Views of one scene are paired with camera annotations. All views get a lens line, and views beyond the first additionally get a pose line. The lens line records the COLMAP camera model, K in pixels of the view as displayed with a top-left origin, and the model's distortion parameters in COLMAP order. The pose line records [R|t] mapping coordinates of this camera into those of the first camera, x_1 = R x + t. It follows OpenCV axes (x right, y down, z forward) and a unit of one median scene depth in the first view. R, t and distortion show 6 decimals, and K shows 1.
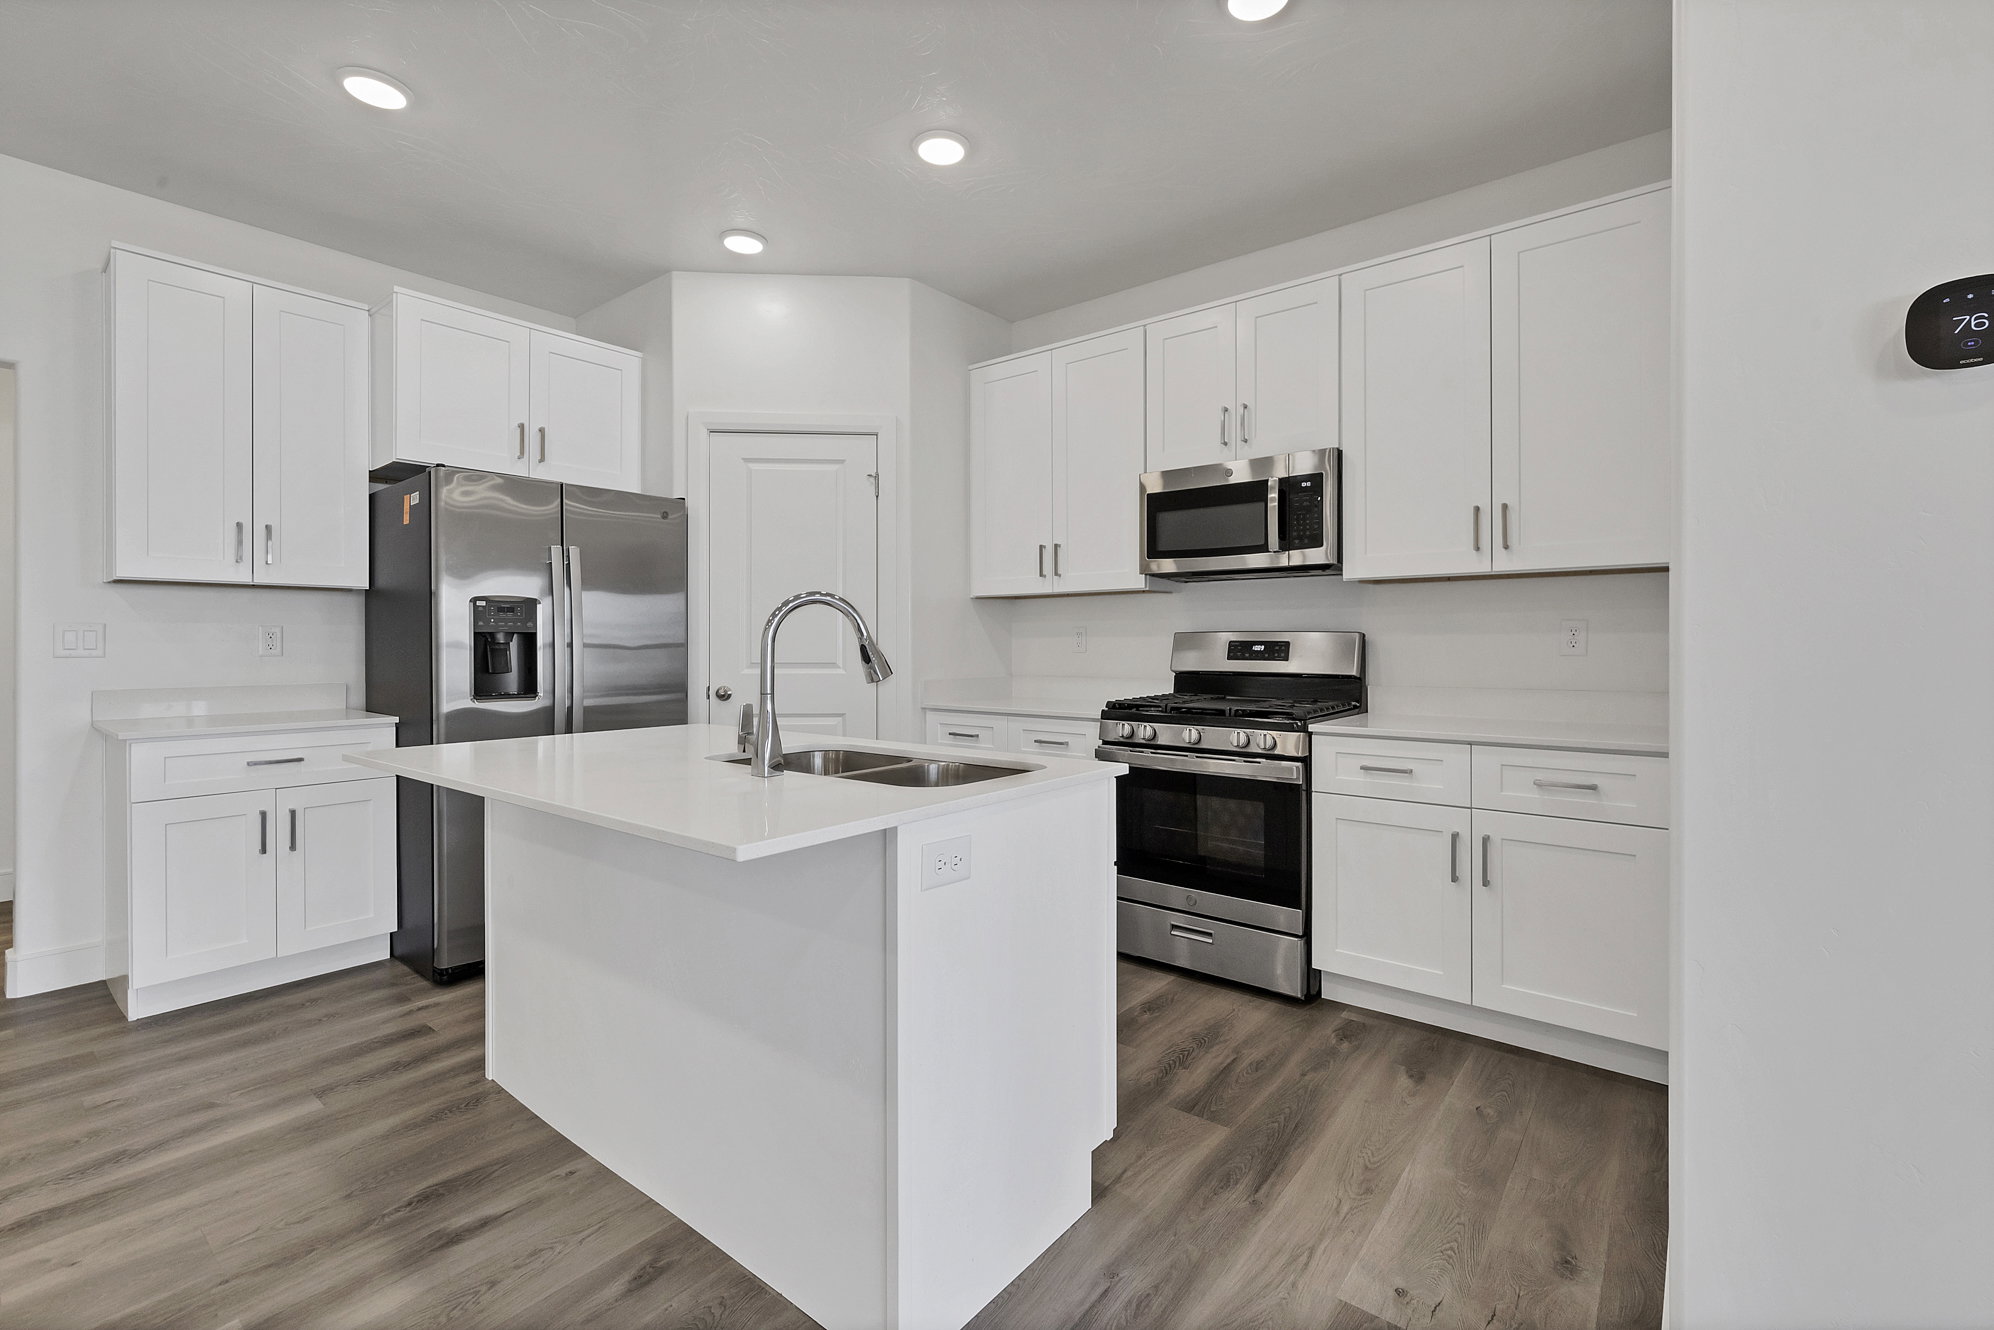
lens RADIAL K [[860.1, 0, 1011.0], [0, 860.1, 641.1], [0, 0, 1]] dist [0.004888, 0.000303]
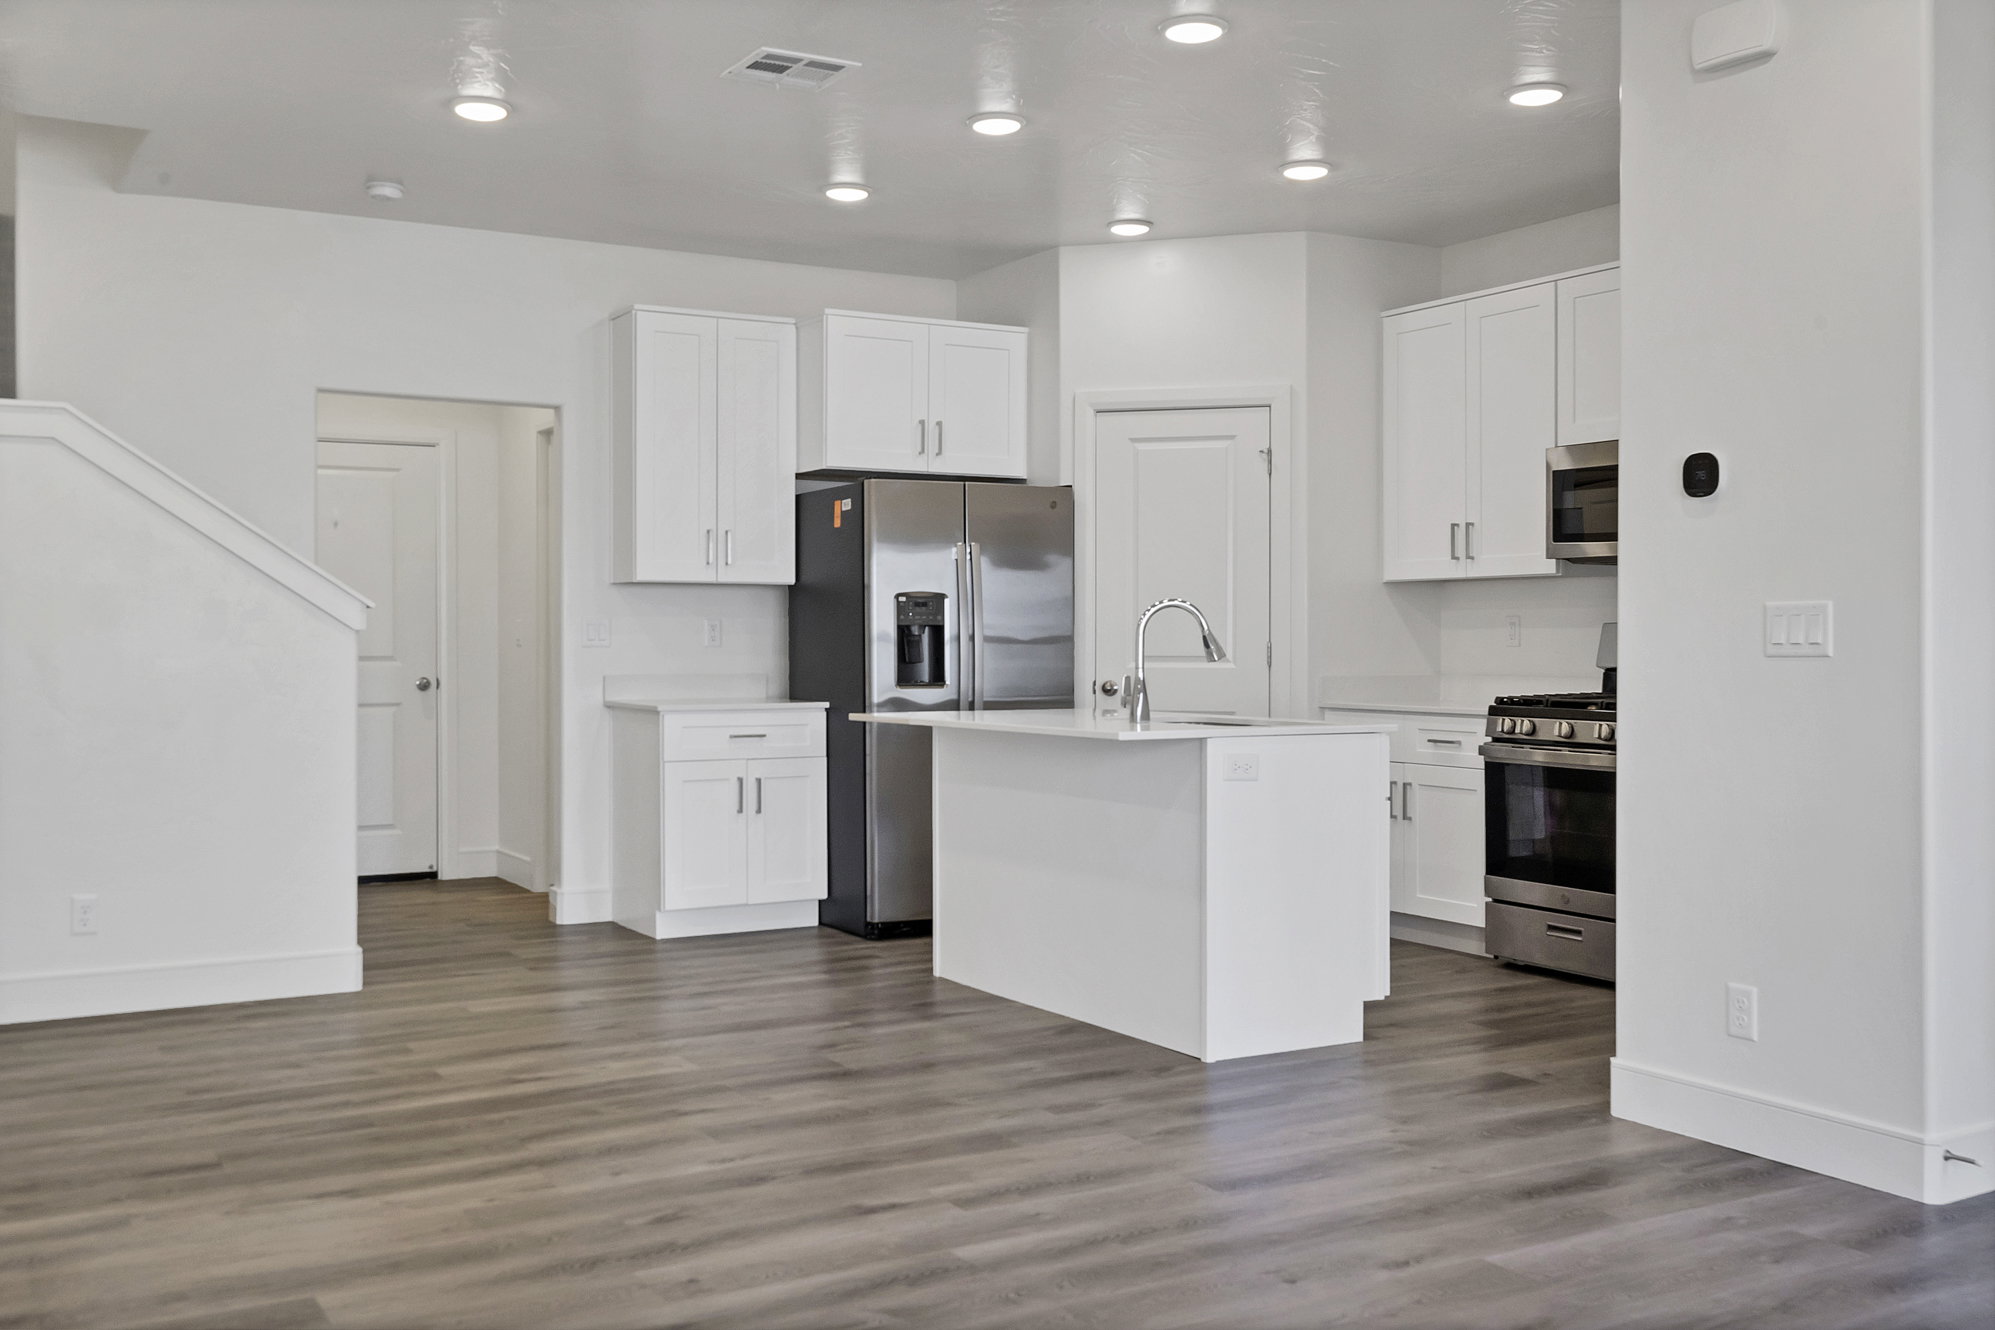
lens RADIAL K [[1897.8, 0, 997.5], [0, 1897.8, 665.0], [0, 0, 1]] dist [0.050184, -0.002209]
pose [[0.929111, 0.005923, -0.369754, 0.374114], [0.000219, 0.999863, 0.016568, 0.000544], [0.369801, -0.015474, 0.928982, -1.139330]]
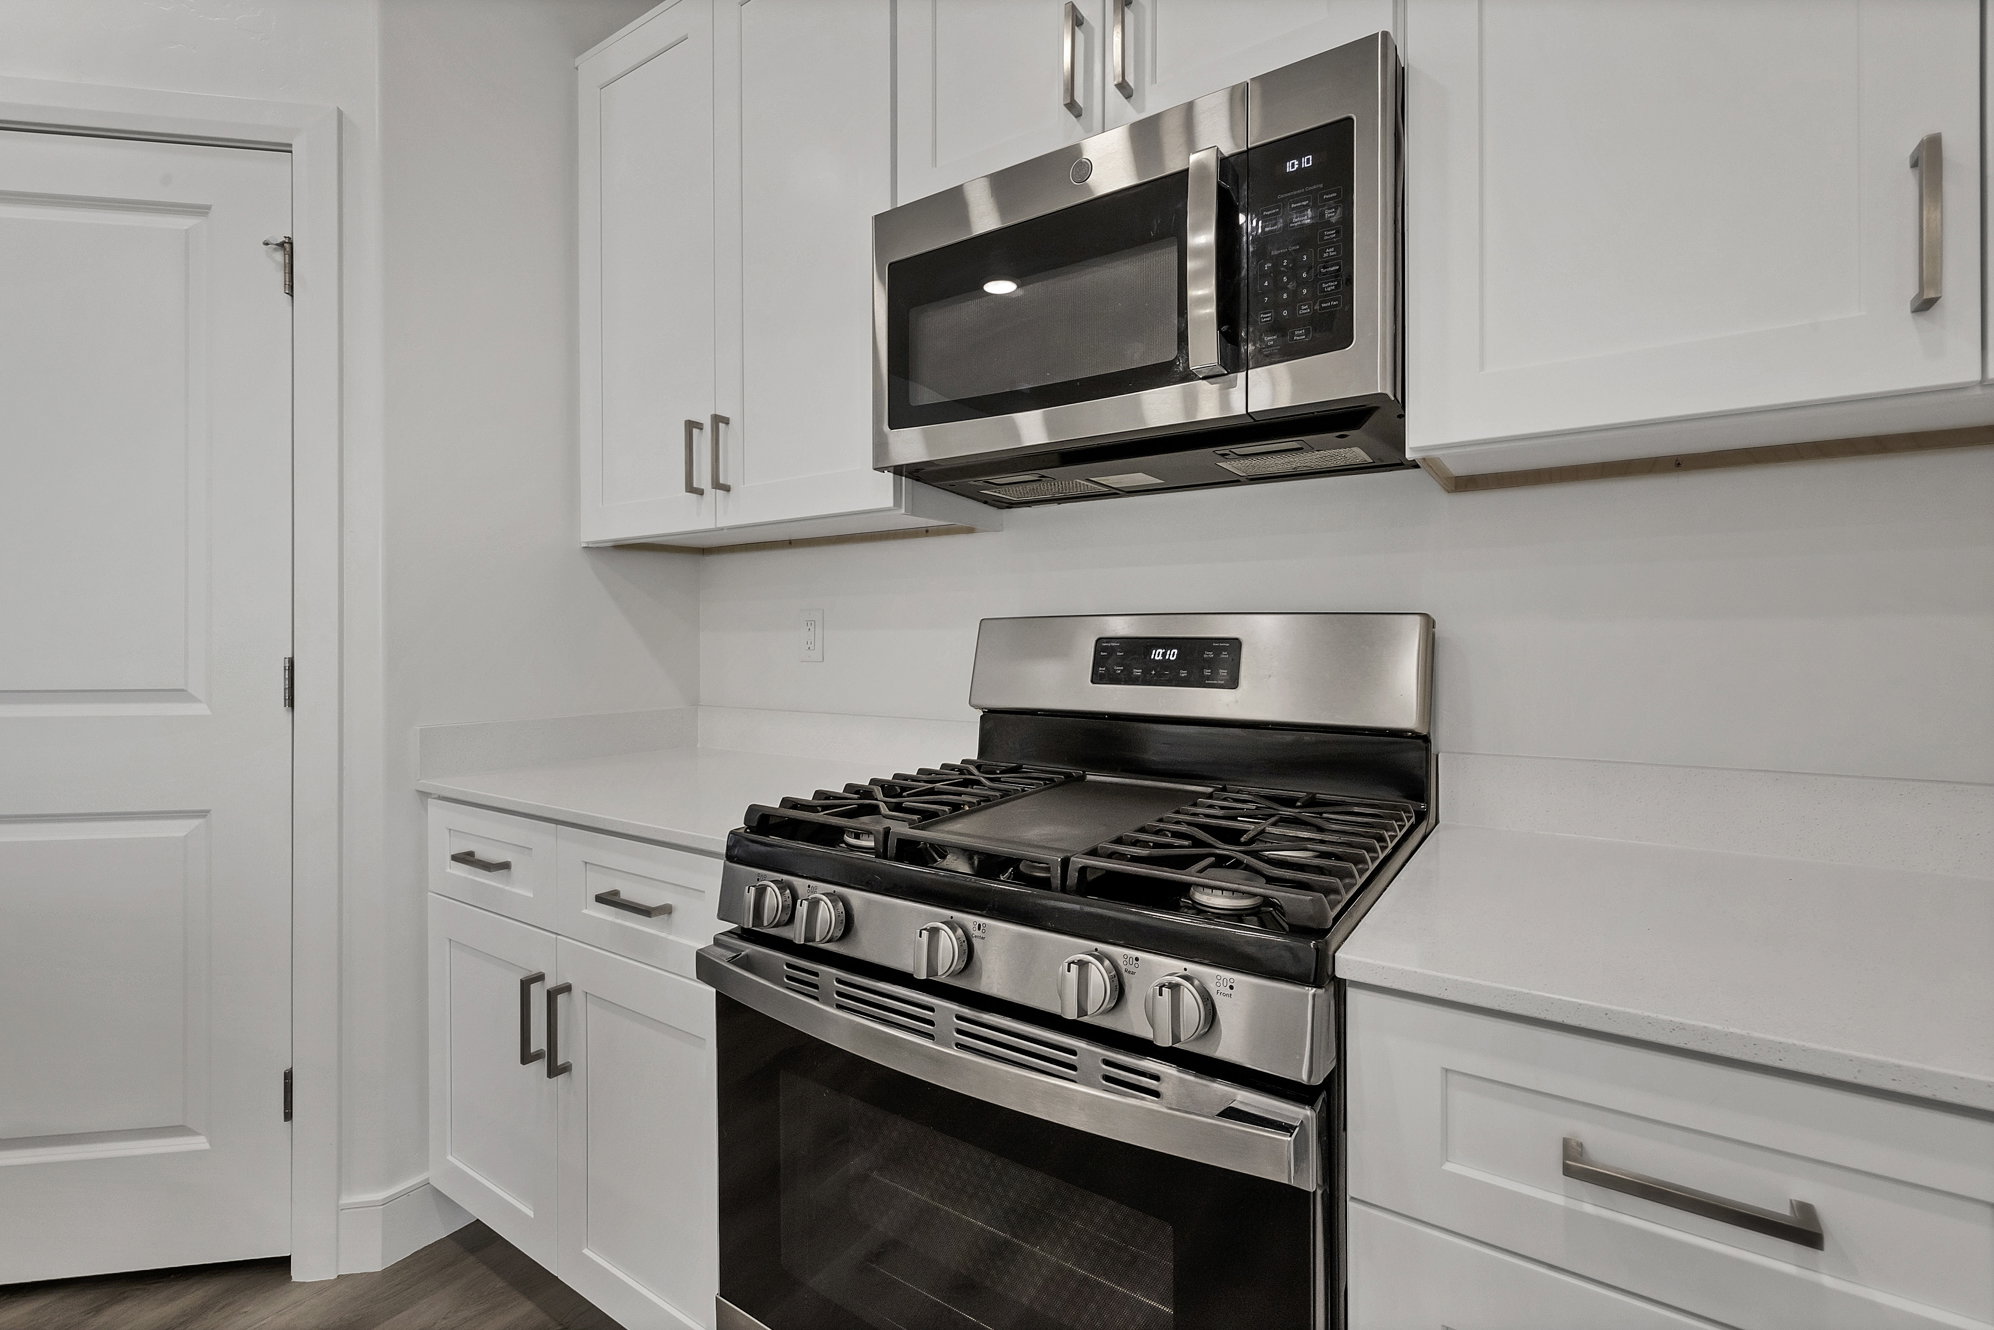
lens RADIAL K [[860.1, 0, 1011.0], [0, 860.1, 641.1], [0, 0, 1]] dist [0.004888, 0.000303]
pose [[0.996483, 0.000626, 0.083794, 0.189380], [-0.000715, 0.999999, 0.001030, 0.001261], [-0.083794, -0.001086, 0.996483, 0.628268]]
